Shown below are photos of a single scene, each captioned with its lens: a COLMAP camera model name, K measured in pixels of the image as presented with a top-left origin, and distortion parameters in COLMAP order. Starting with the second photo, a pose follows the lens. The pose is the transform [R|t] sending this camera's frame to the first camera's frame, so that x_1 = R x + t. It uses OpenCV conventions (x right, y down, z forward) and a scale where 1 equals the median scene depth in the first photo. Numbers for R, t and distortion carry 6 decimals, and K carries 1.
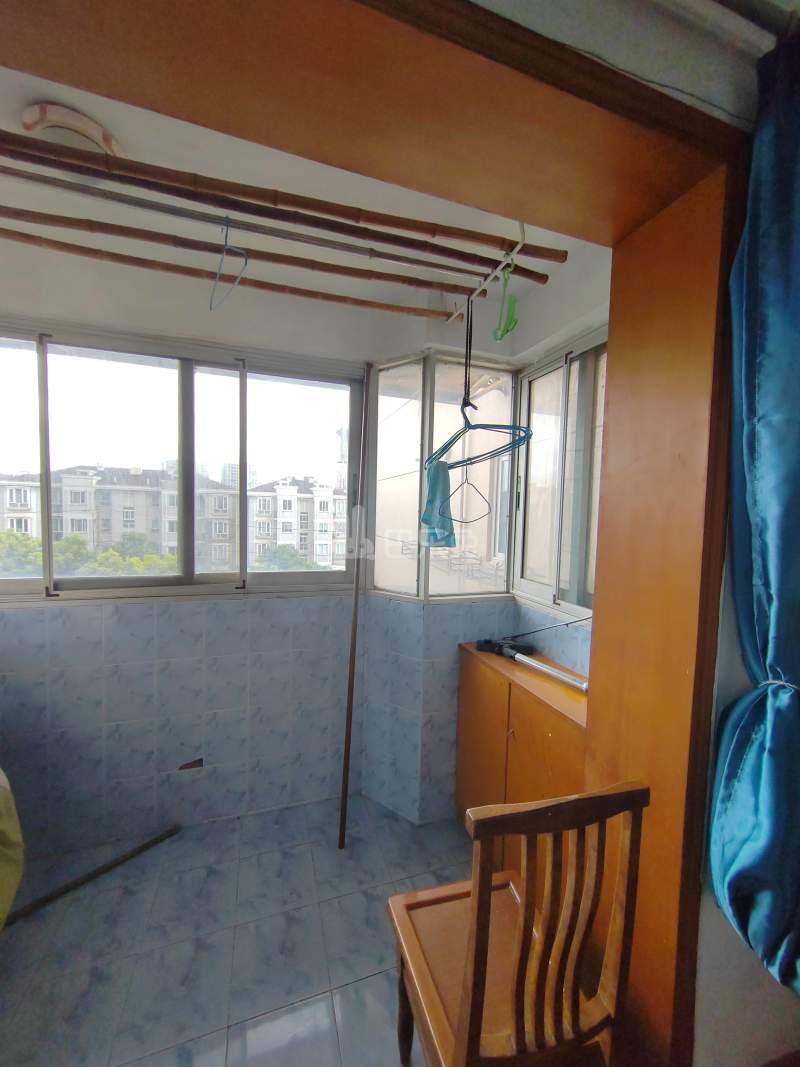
lens RADIAL K [[406.0, 0, 399.1], [0, 406.0, 537.6], [0, 0, 1]] dist [0.005768, 0.000076]
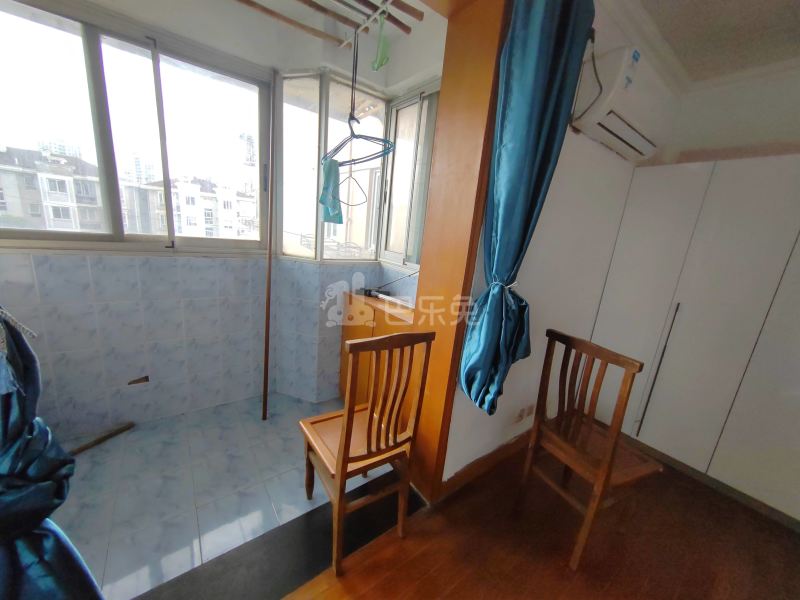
lens RADIAL K [[304.4, 0, 396.8], [0, 304.4, 303.1], [0, 0, 1]] dist [0.005768, 0.000076]
pose [[0.950629, -0.009454, 0.310187, -0.018864], [-0.052993, 0.979909, 0.192274, 0.079406], [-0.305773, -0.199219, 0.931029, -0.141925]]
